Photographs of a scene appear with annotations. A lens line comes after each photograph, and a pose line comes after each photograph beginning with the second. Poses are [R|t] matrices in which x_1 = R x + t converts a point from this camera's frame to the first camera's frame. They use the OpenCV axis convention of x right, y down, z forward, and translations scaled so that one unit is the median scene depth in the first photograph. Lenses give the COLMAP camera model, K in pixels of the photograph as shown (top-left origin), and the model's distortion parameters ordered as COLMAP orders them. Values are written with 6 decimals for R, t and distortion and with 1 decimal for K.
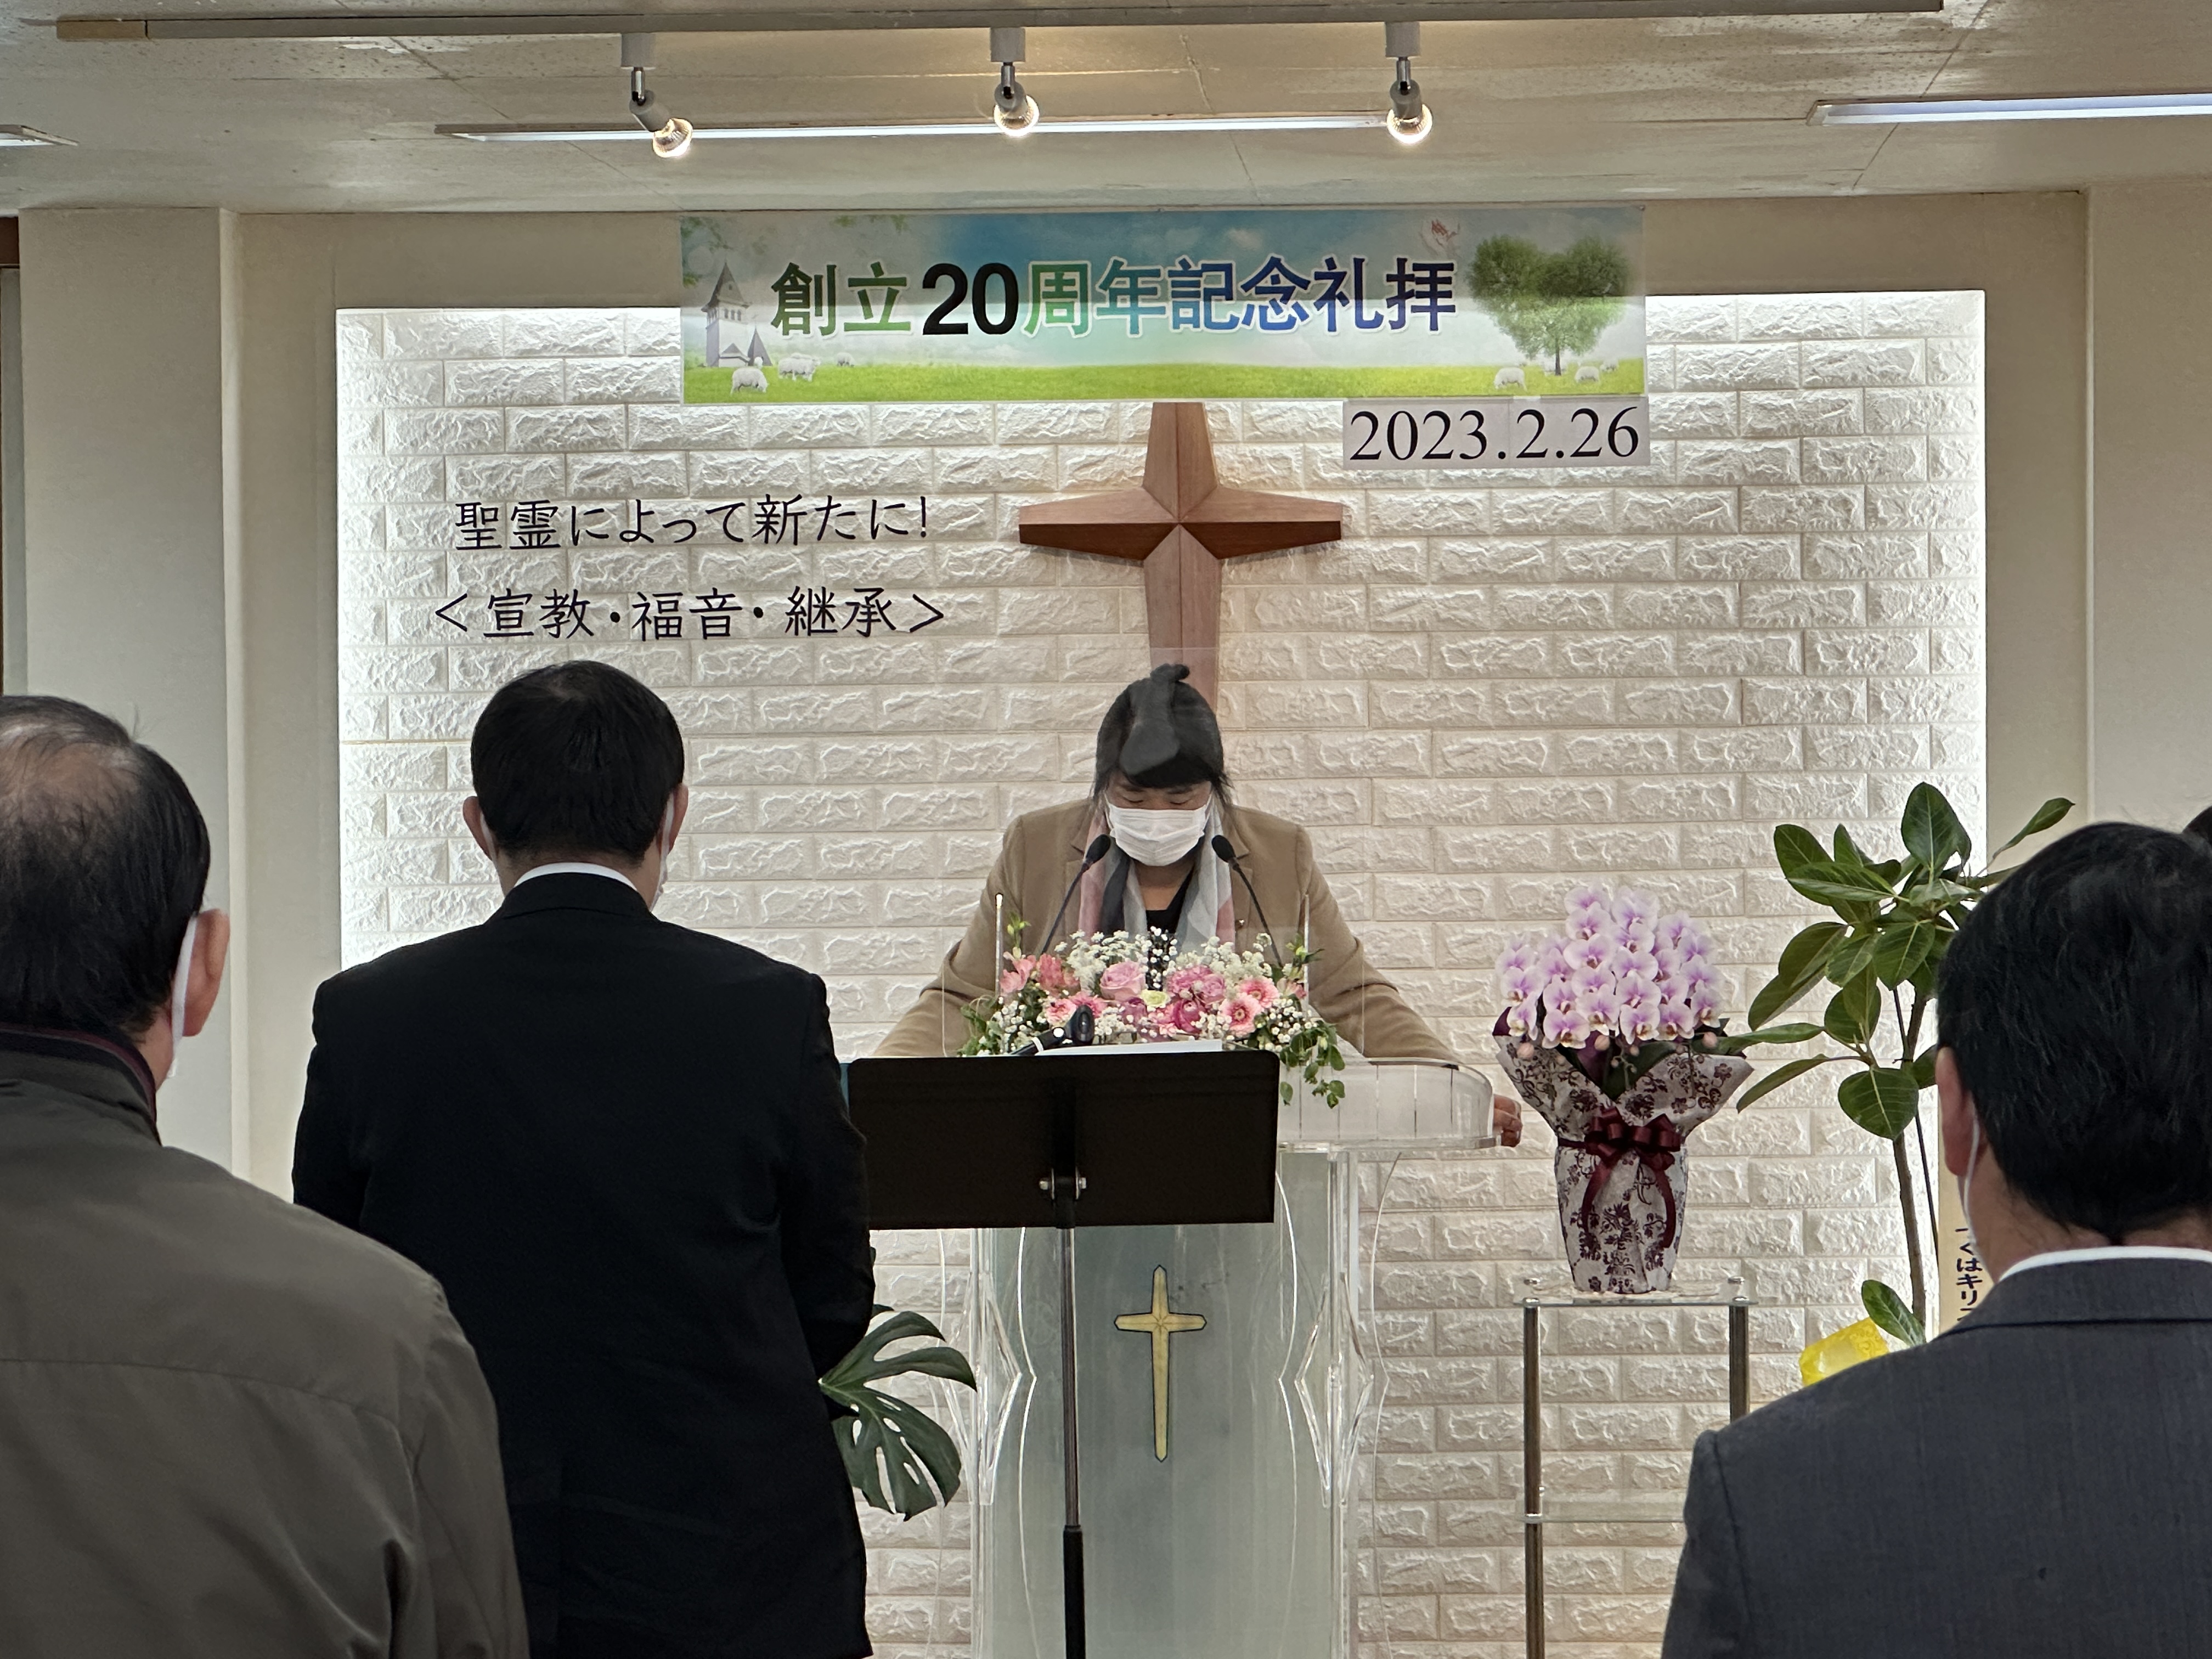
lens RADIAL K [[6674.3, 0, 1099.1], [0, 6674.3, 838.1], [0, 0, 1]] dist [-0.141303, 0.000000]
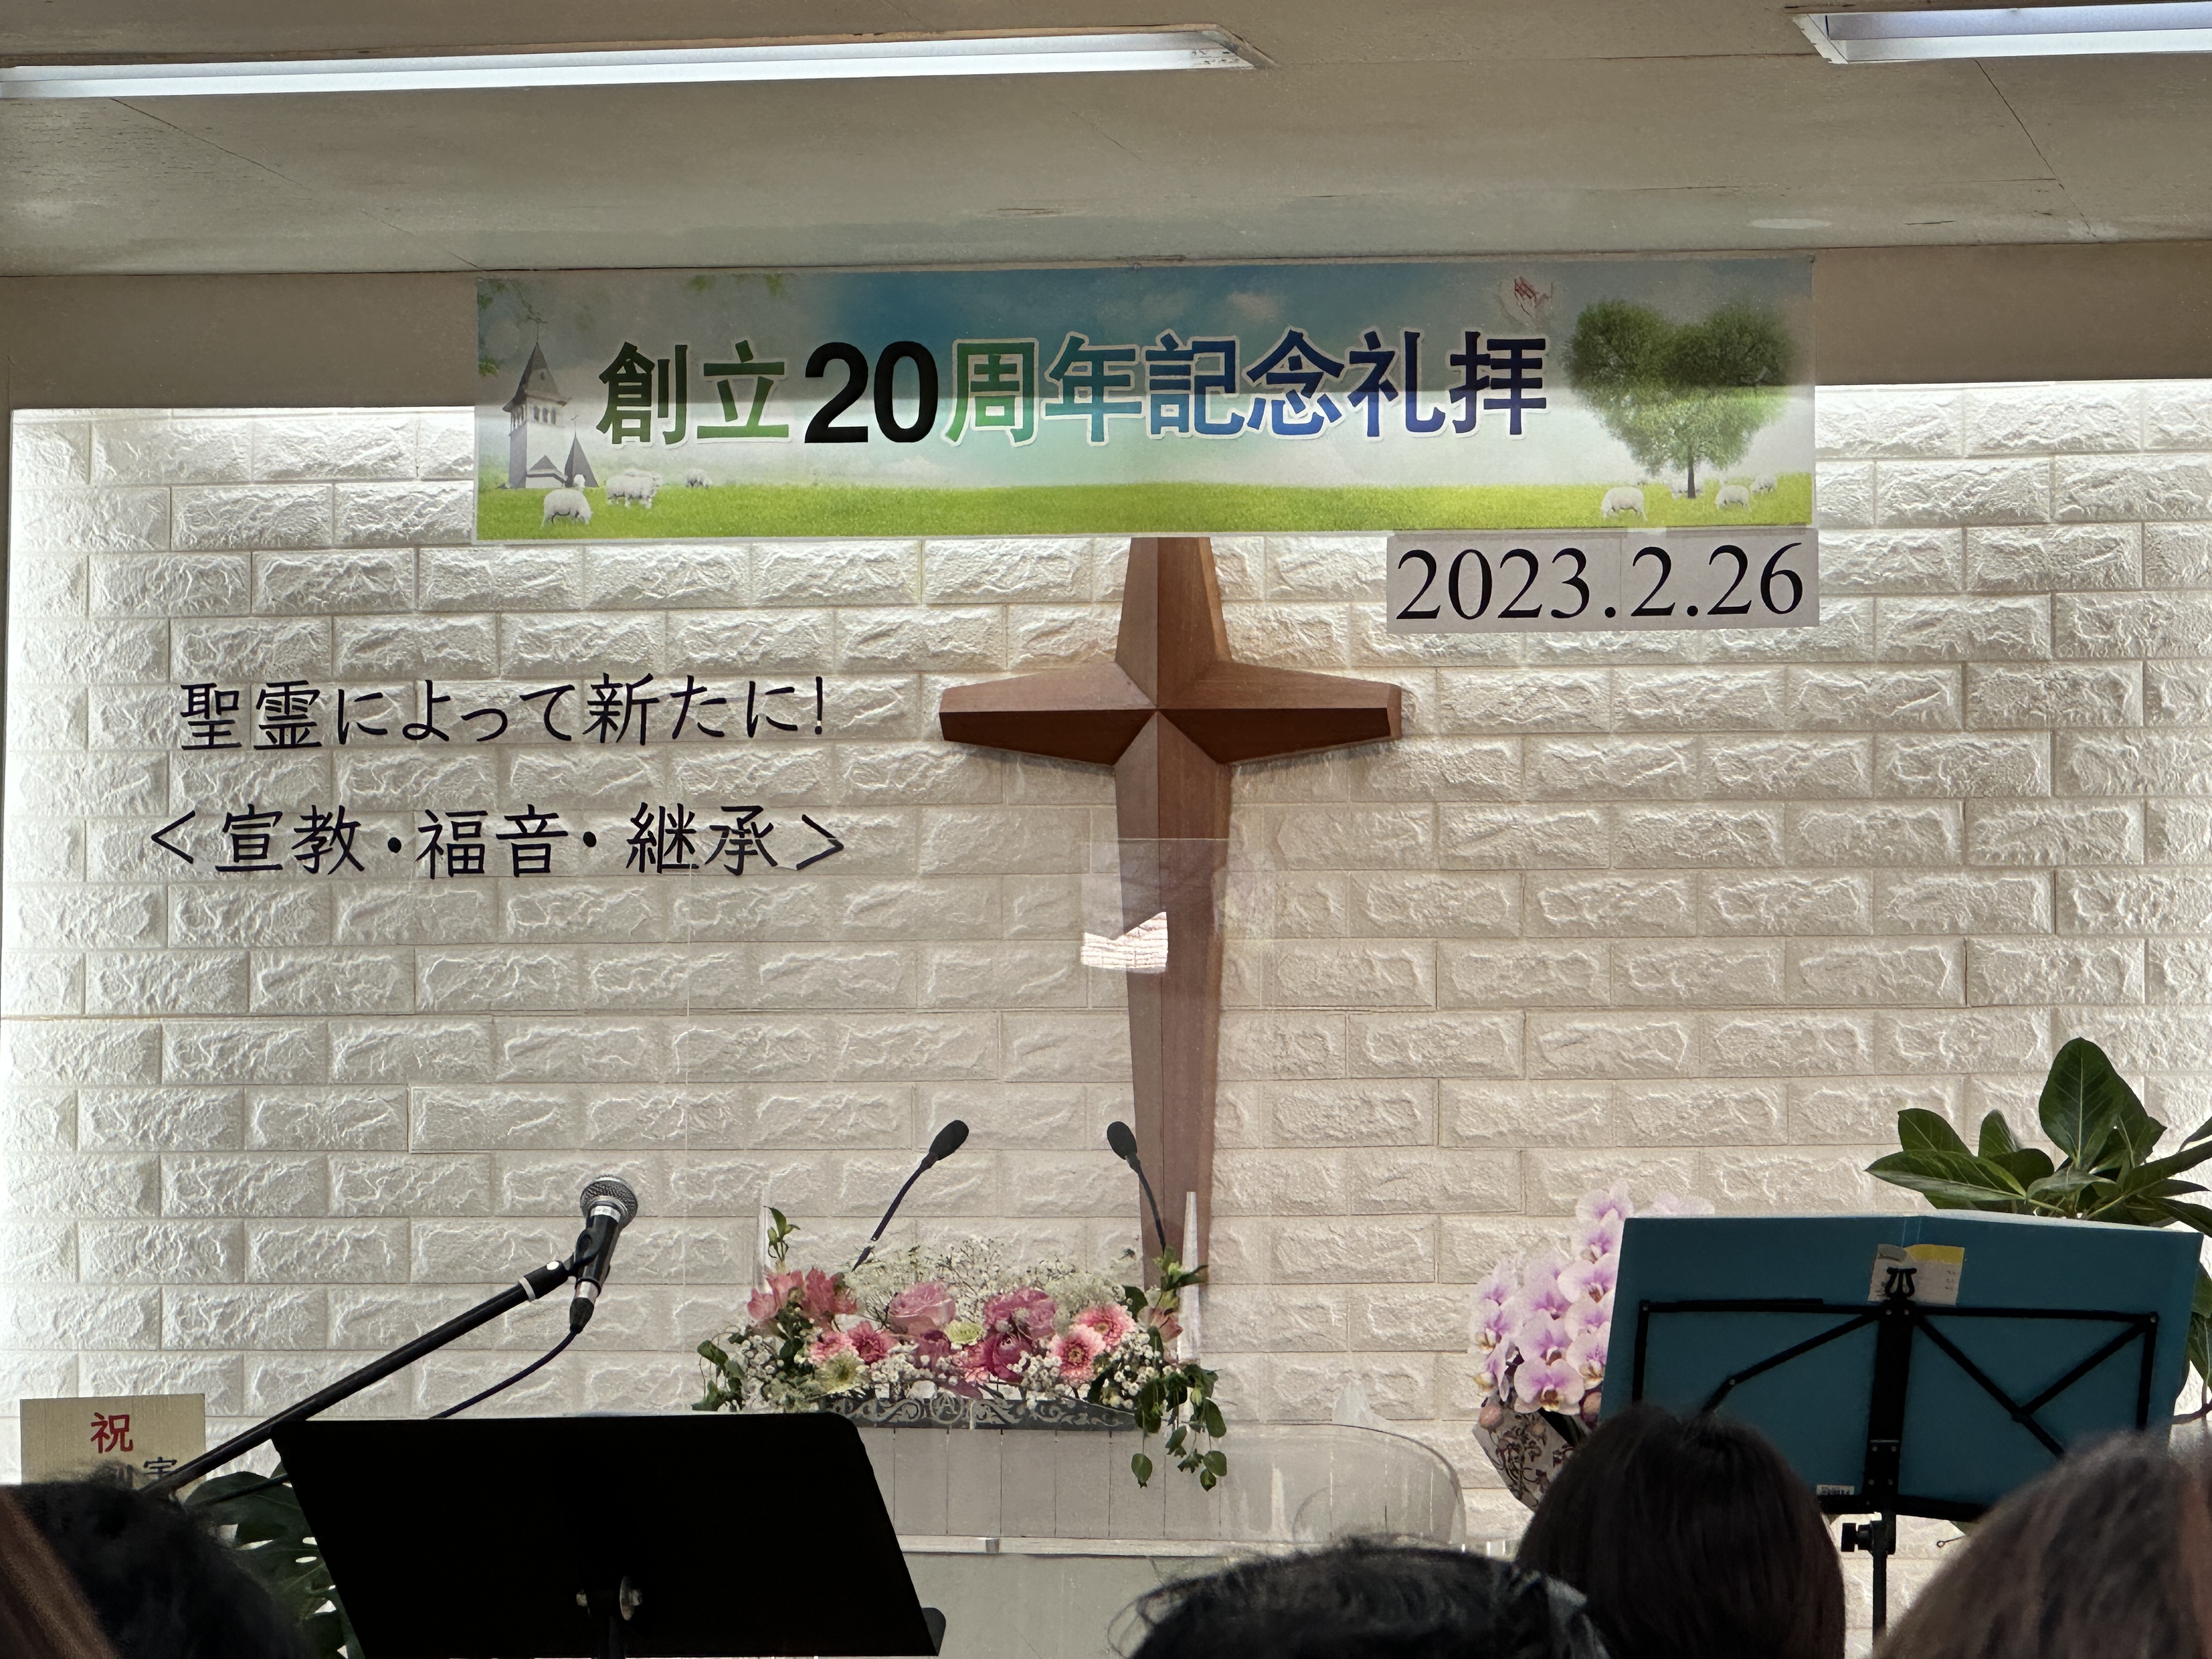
lens RADIAL K [[9163.0, 0, 1107.0], [0, 9163.0, 822.7], [0, 0, 1]] dist [-0.241968, 0.000000]
pose [[0.990164, 0.006988, -0.139737, 0.141310], [-0.019183, 0.996101, -0.086113, 0.047860], [0.138590, 0.087947, 0.986437, 0.047448]]
